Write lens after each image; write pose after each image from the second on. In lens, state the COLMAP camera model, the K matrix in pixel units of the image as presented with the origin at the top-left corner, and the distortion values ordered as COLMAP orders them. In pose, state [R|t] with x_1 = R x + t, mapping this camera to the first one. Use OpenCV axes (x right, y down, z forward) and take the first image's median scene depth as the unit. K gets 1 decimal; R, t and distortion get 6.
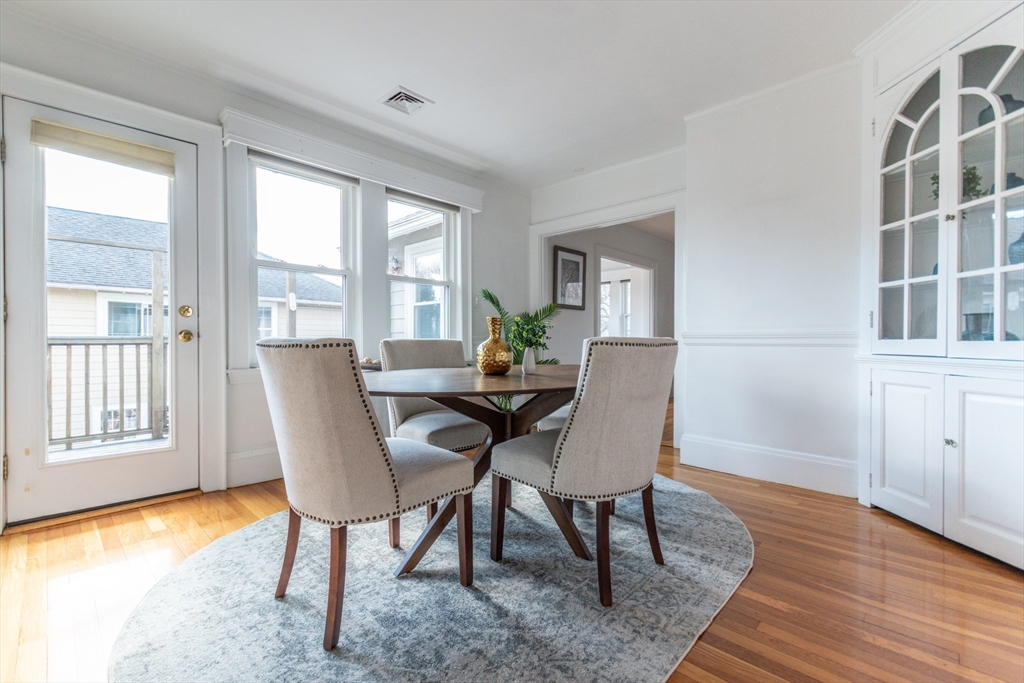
lens RADIAL K [[462.0, 0, 512.0], [0, 462.0, 341.5], [0, 0, 1]] dist [0.000430, -0.000002]
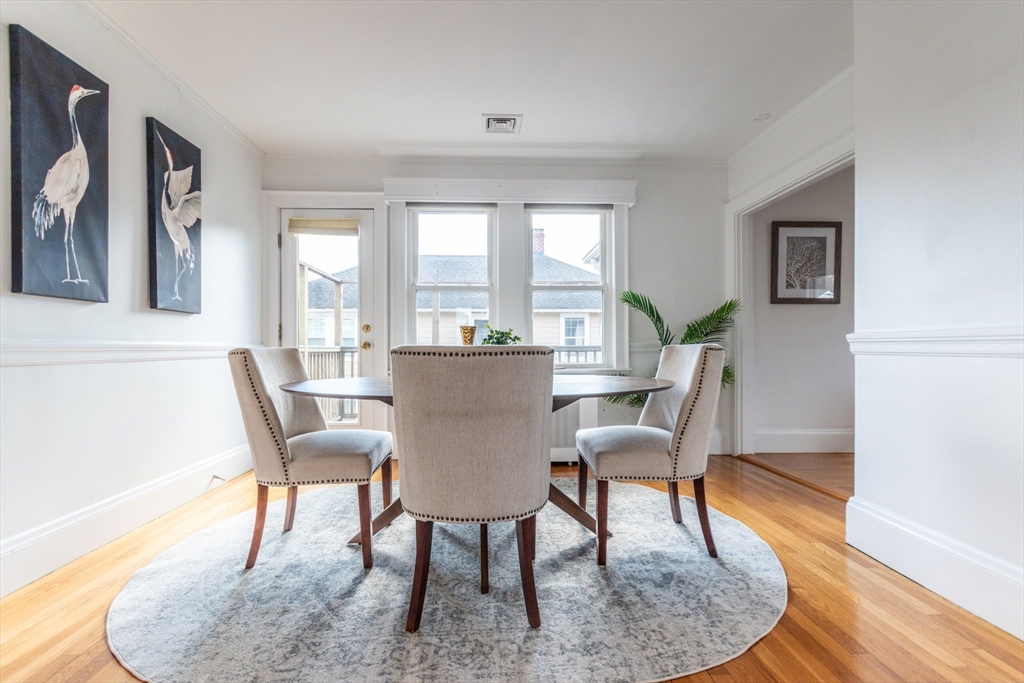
lens RADIAL K [[469.1, 0, 494.6], [0, 469.1, 344.9], [0, 0, 1]] dist [0.000174, -0.000023]
pose [[0.713317, -0.009163, -0.700781, 0.553339], [0.003491, 0.999949, -0.009521, -0.000733], [0.700833, 0.004345, 0.713313, 0.240249]]
